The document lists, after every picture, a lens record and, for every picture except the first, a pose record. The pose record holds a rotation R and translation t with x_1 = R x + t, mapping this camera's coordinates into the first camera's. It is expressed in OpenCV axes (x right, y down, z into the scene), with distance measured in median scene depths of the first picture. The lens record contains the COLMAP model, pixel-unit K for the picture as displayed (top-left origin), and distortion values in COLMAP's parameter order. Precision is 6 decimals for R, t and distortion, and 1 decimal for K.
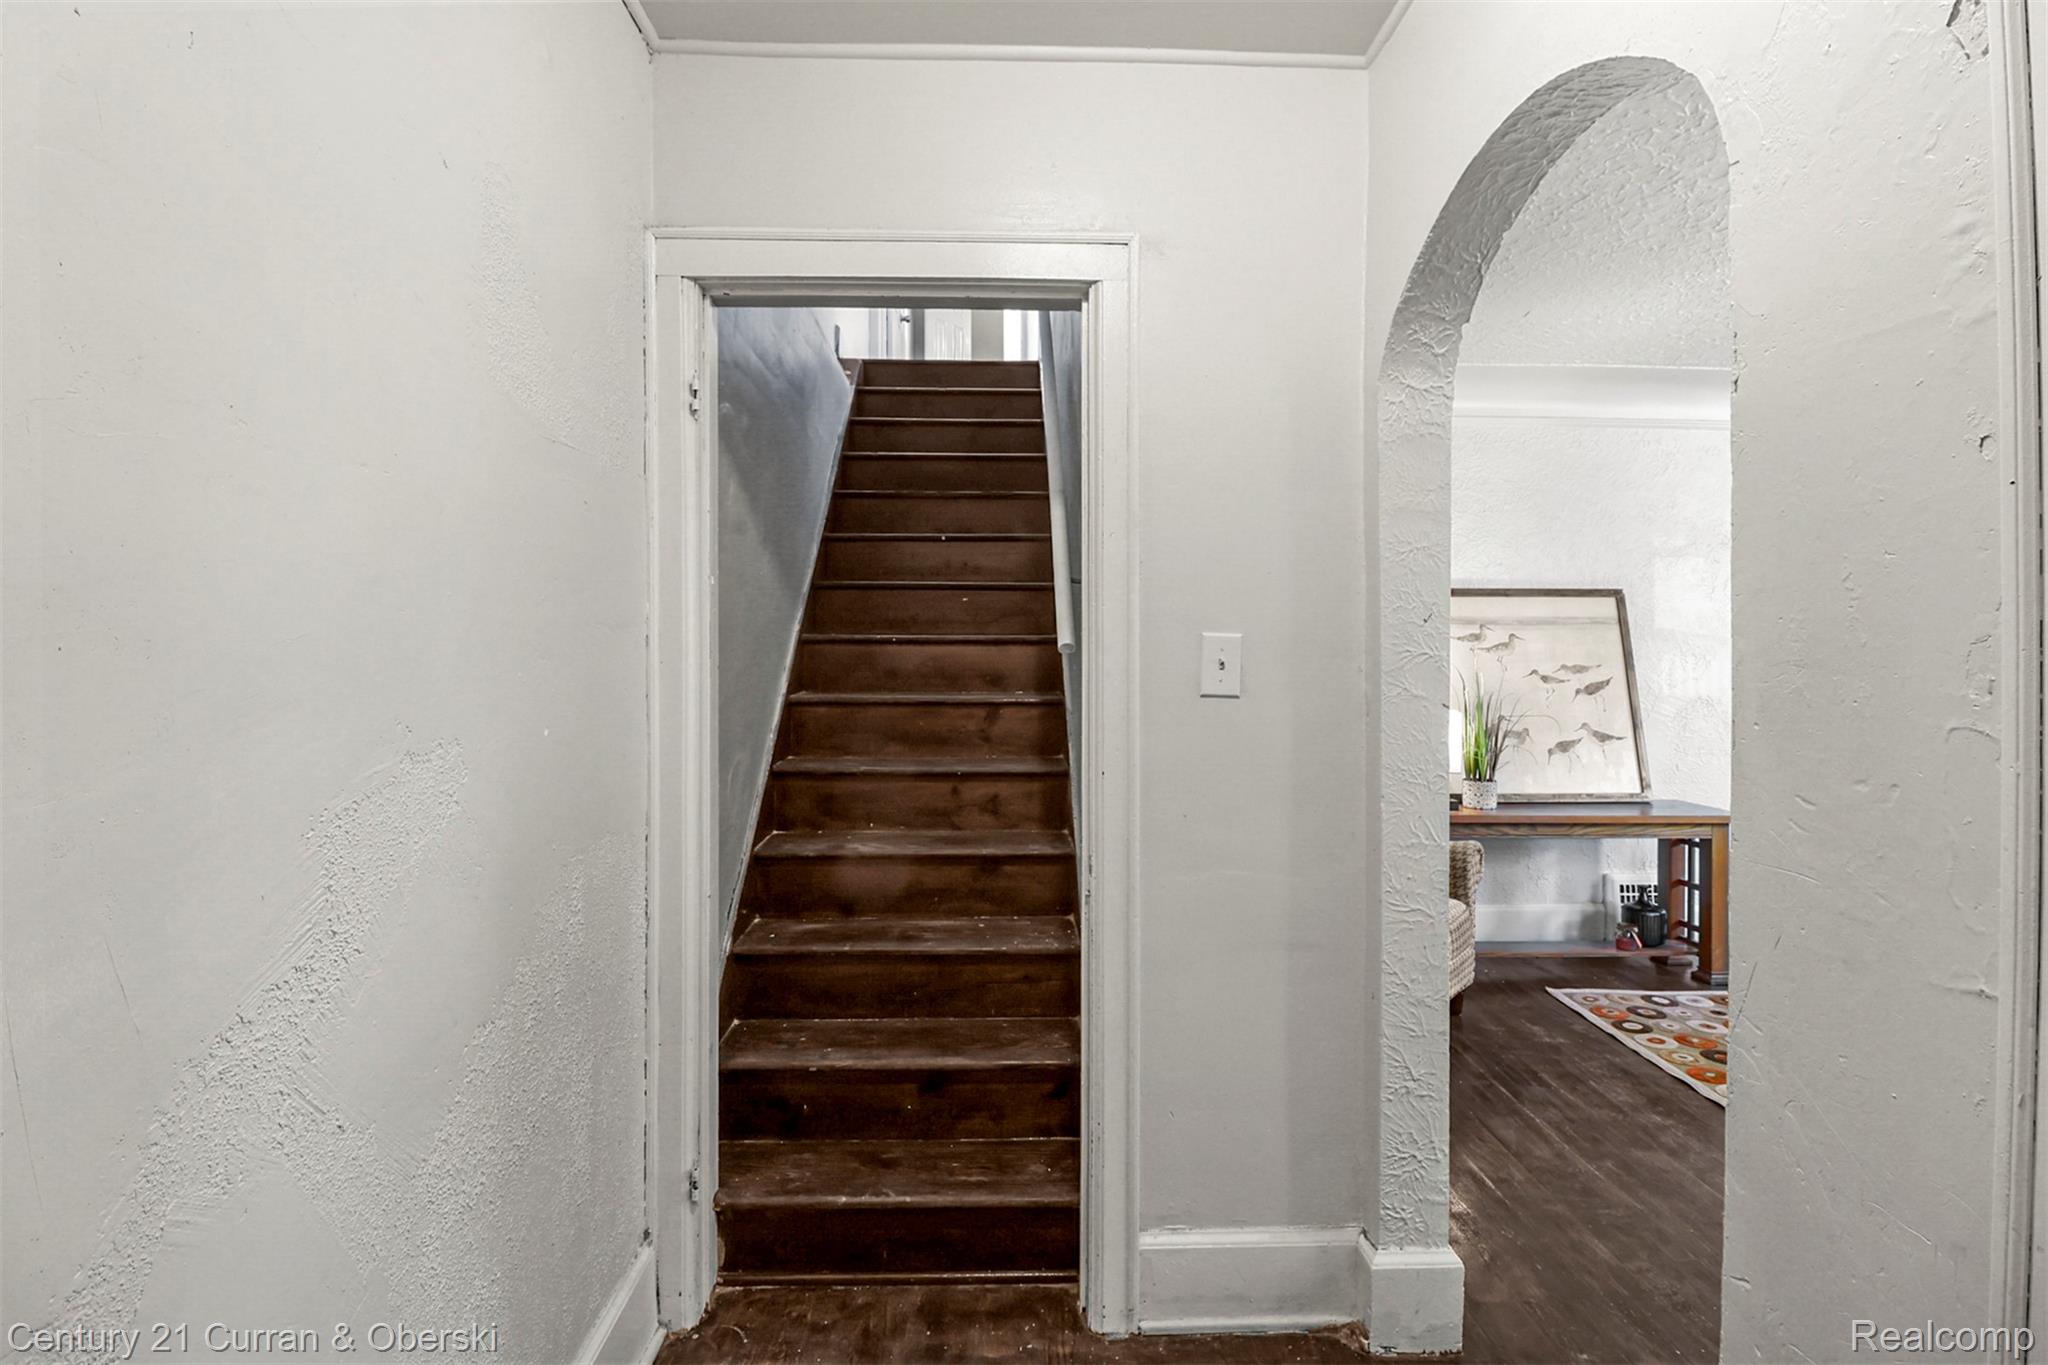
lens RADIAL K [[947.5, 0, 1017.2], [0, 947.5, 647.1], [0, 0, 1]] dist [-0.004717, -0.010376]
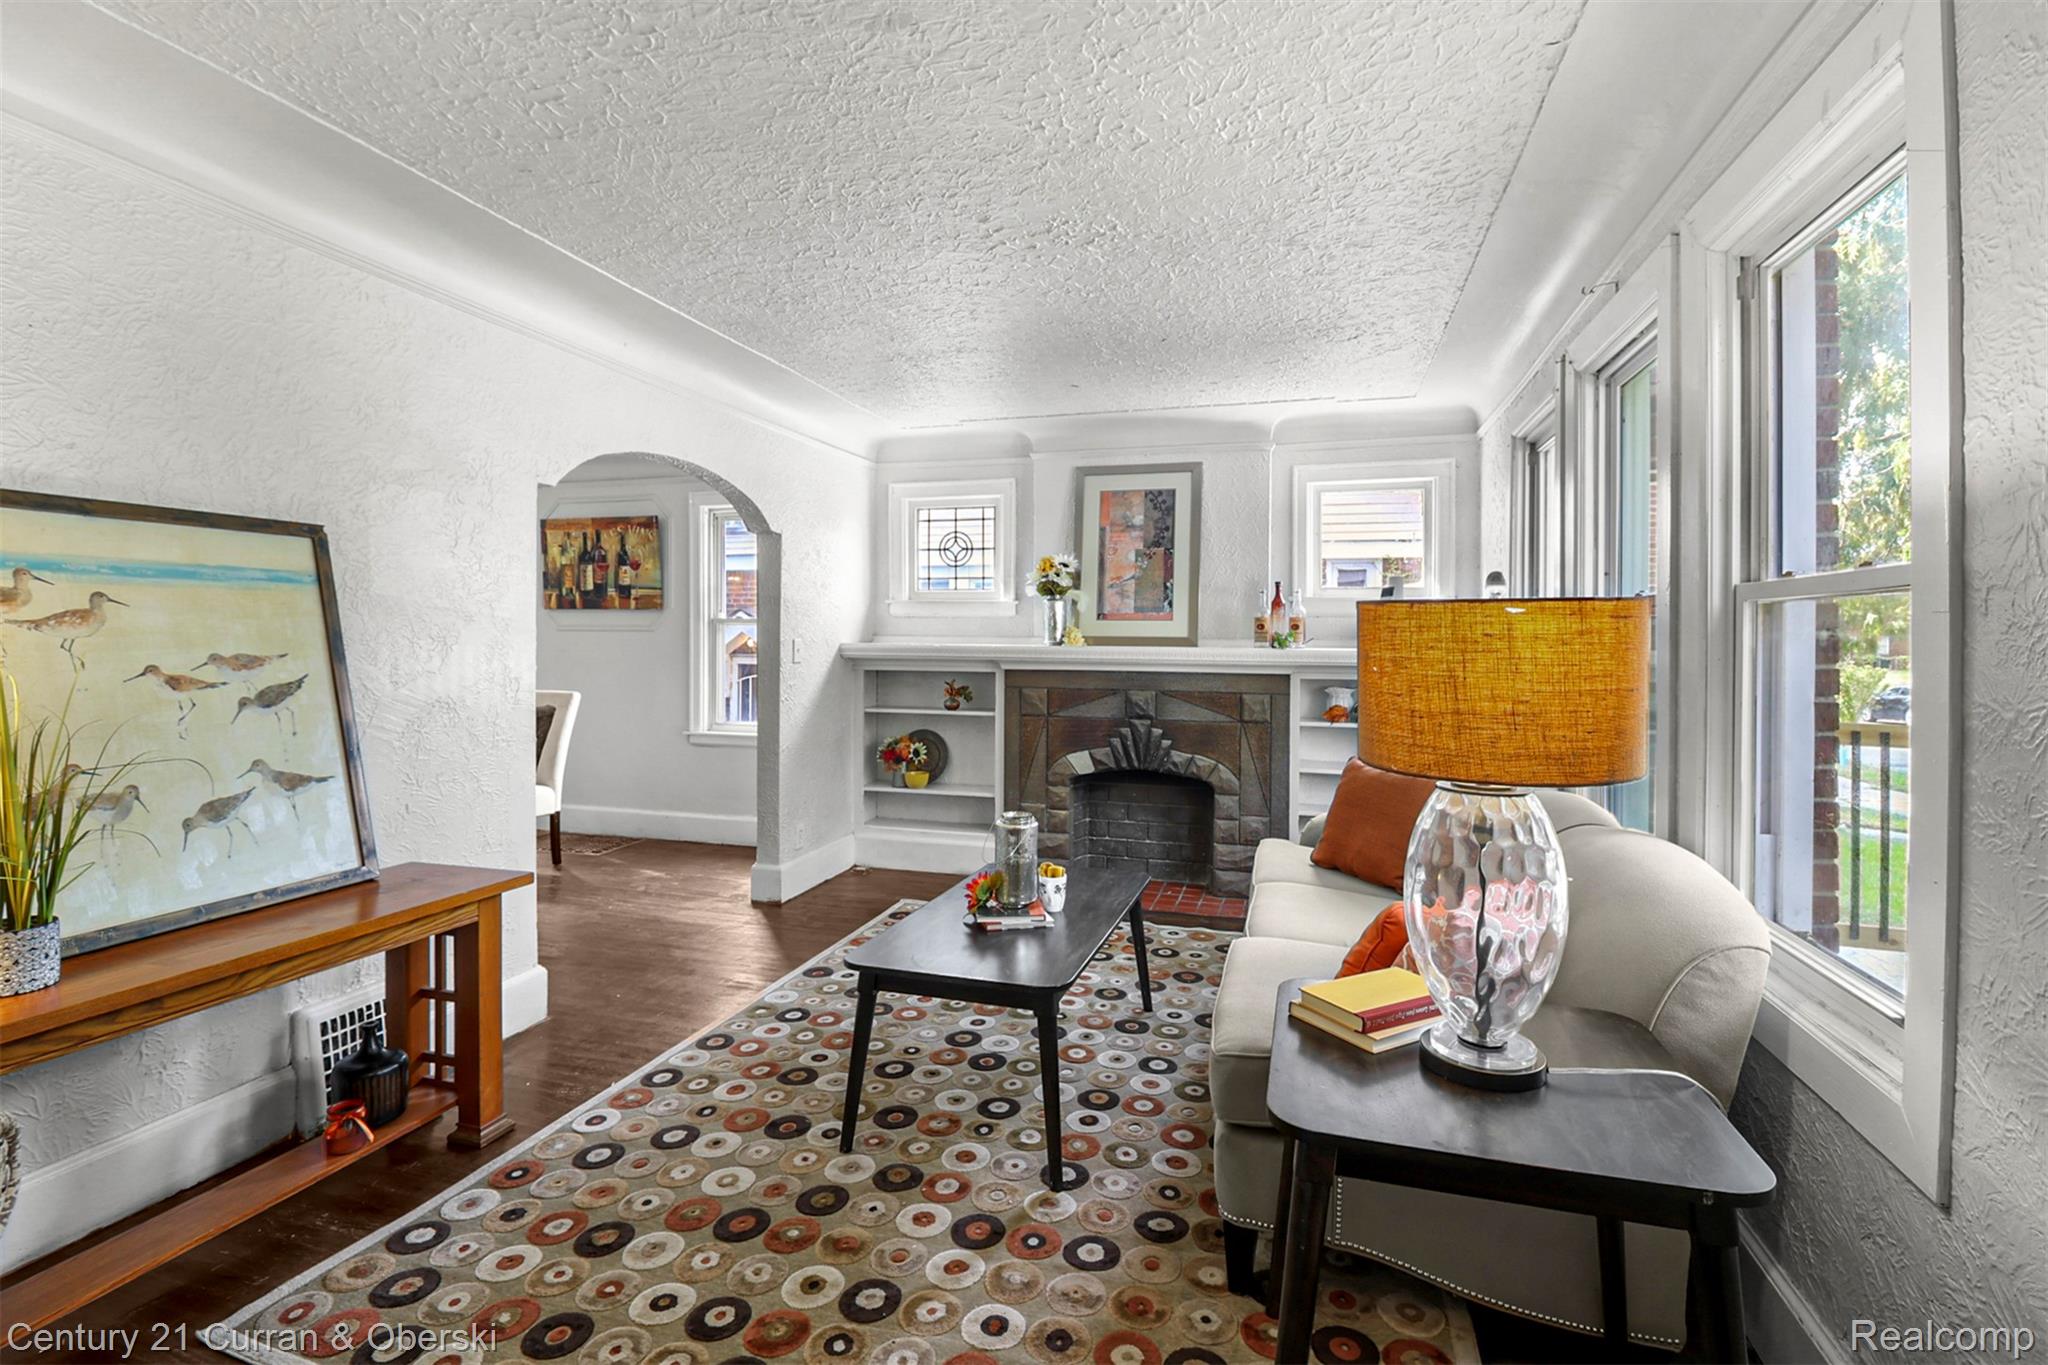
lens RADIAL K [[947.5, 0, 1026.9], [0, 947.5, 636.6], [0, 0, 1]] dist [-0.004717, -0.010376]
pose [[0.300806, 0.000009, 0.953685, 0.216884], [-0.005306, 0.999985, 0.001664, 0.005474], [-0.953671, -0.005561, 0.300802, 0.414563]]
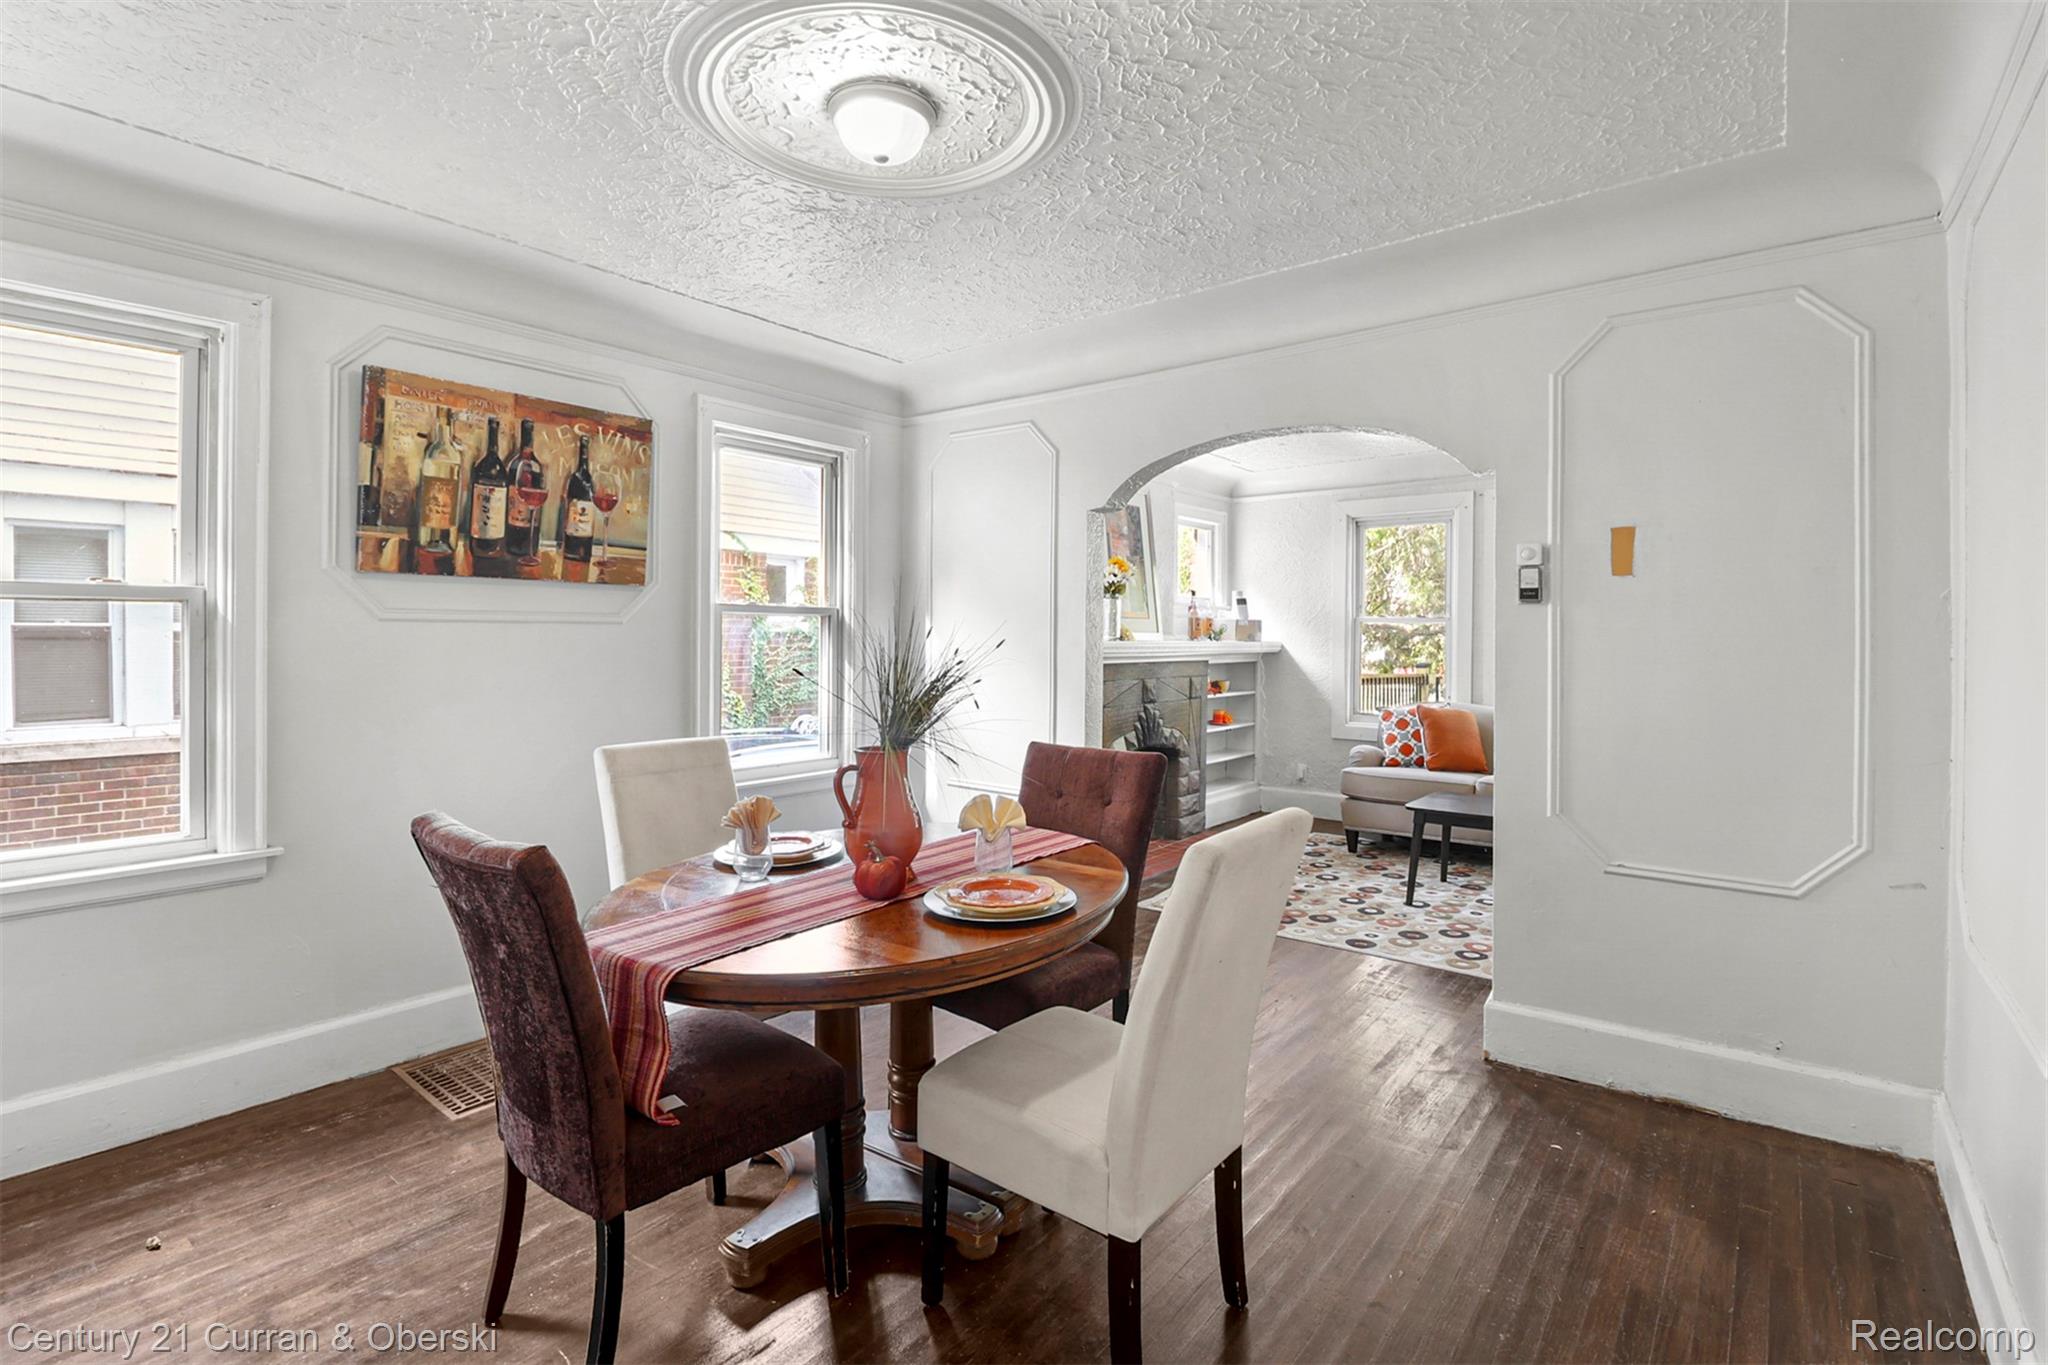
lens RADIAL K [[947.5, 0, 1019.9], [0, 947.5, 635.7], [0, 0, 1]] dist [-0.004717, -0.010376]
pose [[-0.769451, -0.007485, 0.638662, 0.426815], [-0.006366, 0.999972, 0.004050, 0.006475], [-0.638674, -0.000950, -0.769477, 1.089232]]
